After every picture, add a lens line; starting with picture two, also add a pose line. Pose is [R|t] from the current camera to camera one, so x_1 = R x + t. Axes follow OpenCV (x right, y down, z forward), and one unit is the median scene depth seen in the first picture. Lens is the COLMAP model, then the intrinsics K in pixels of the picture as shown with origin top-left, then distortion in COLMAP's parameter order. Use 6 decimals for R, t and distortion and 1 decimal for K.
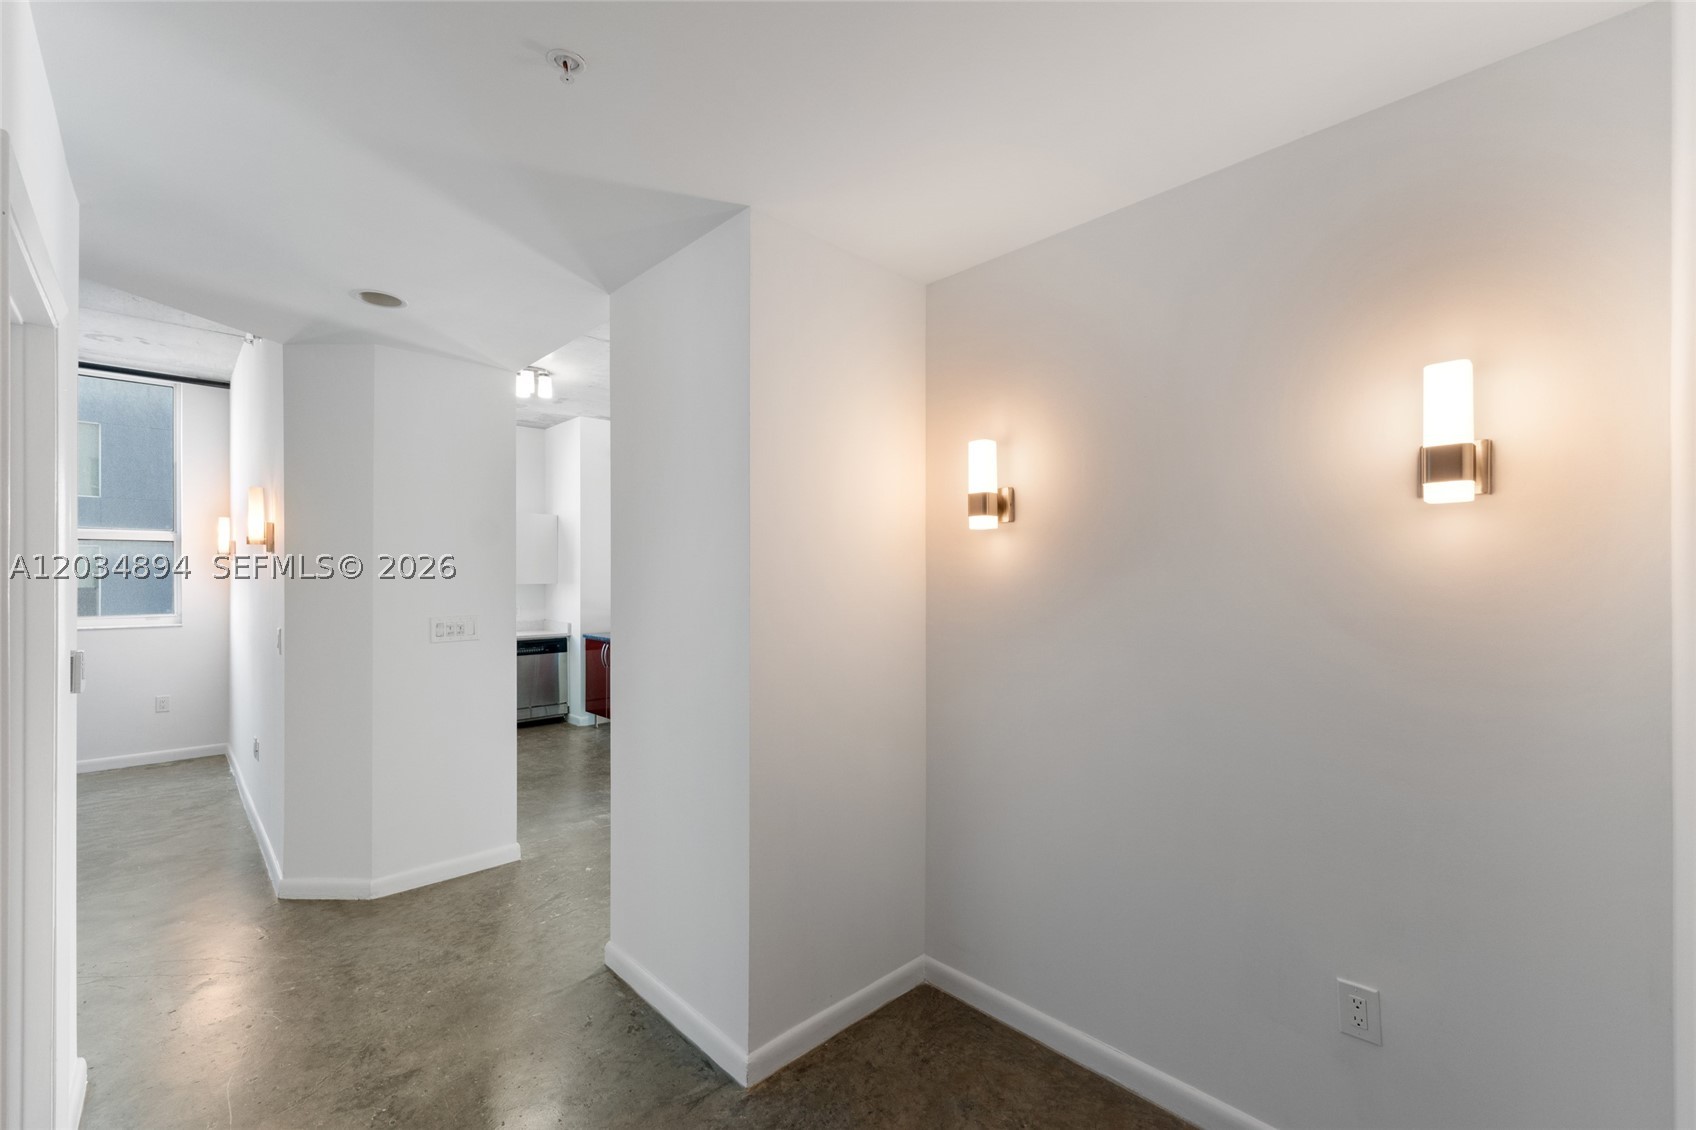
lens RADIAL K [[720.0, 0, 852.2], [0, 720.0, 577.1], [0, 0, 1]] dist [0.002541, 0.001160]
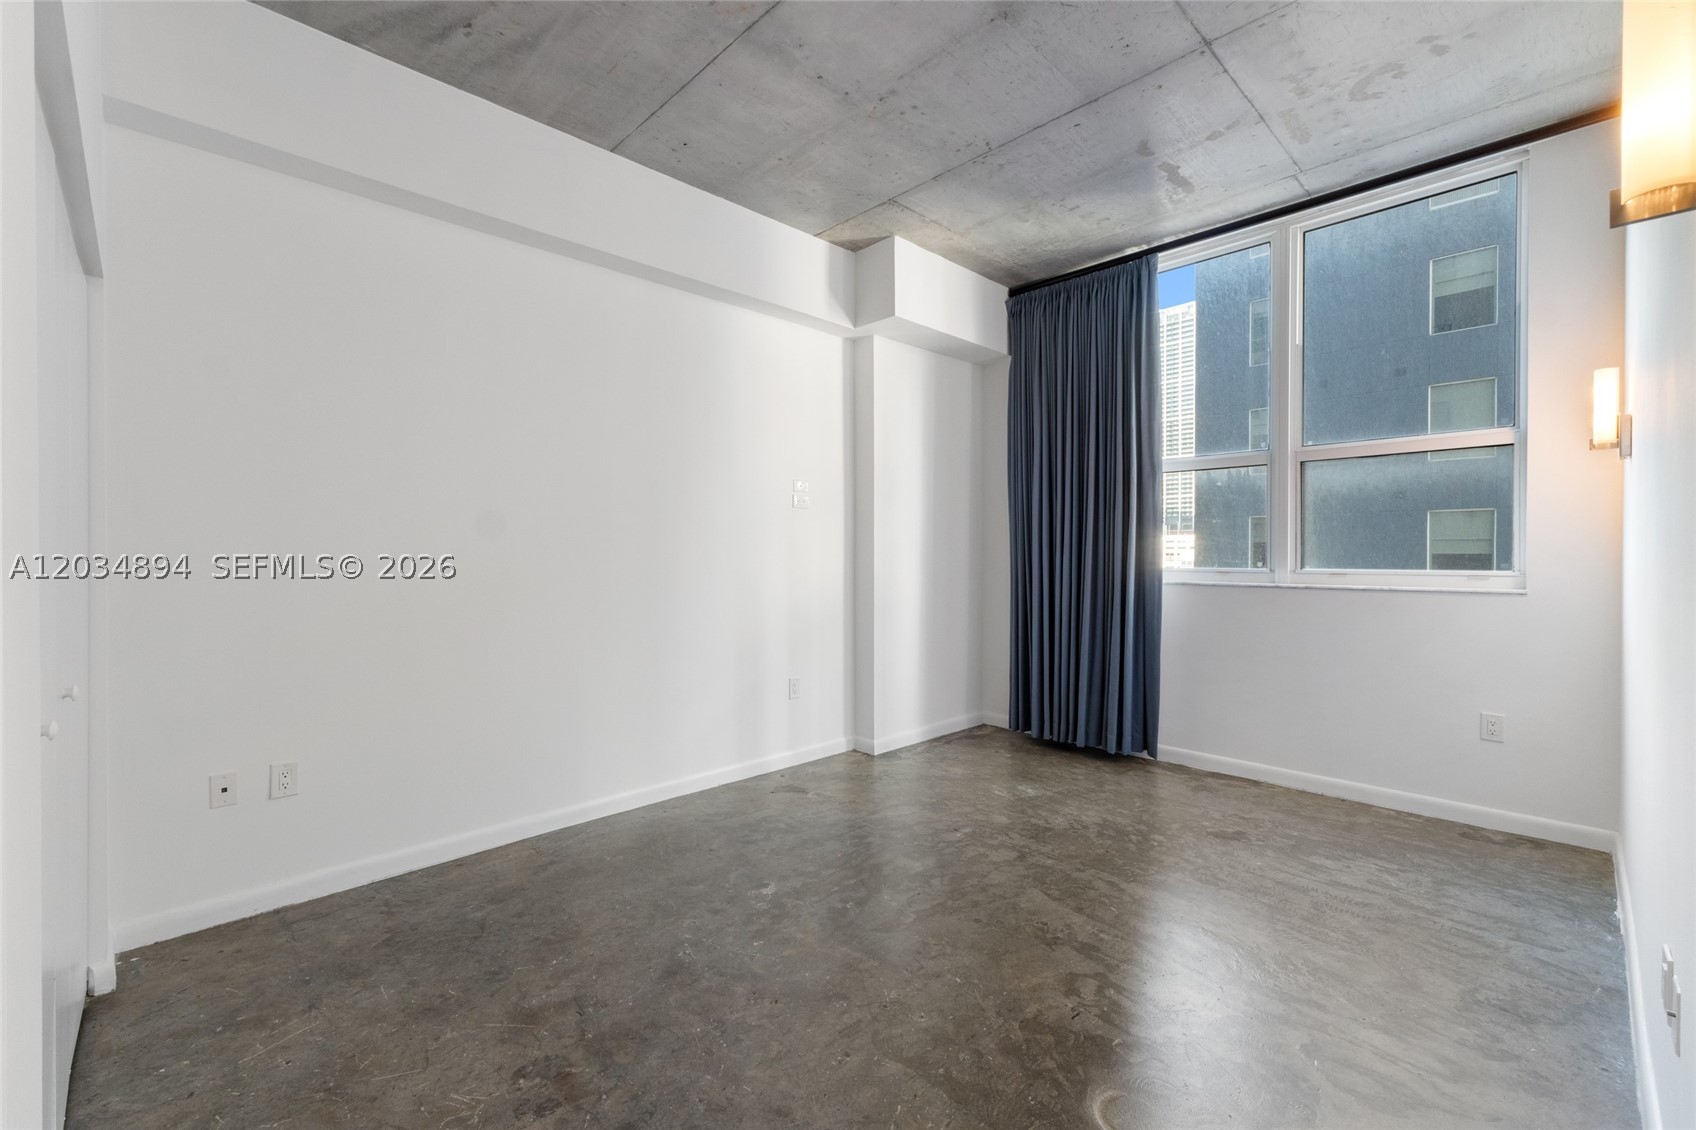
lens RADIAL K [[720.0, 0, 852.2], [0, 720.0, 563.3], [0, 0, 1]] dist [0.002541, 0.001160]
pose [[0.017213, 0.009461, -0.999807, -0.397398], [0.006552, 0.999933, 0.009575, 0.037200], [0.999830, -0.006715, 0.017150, 0.489983]]
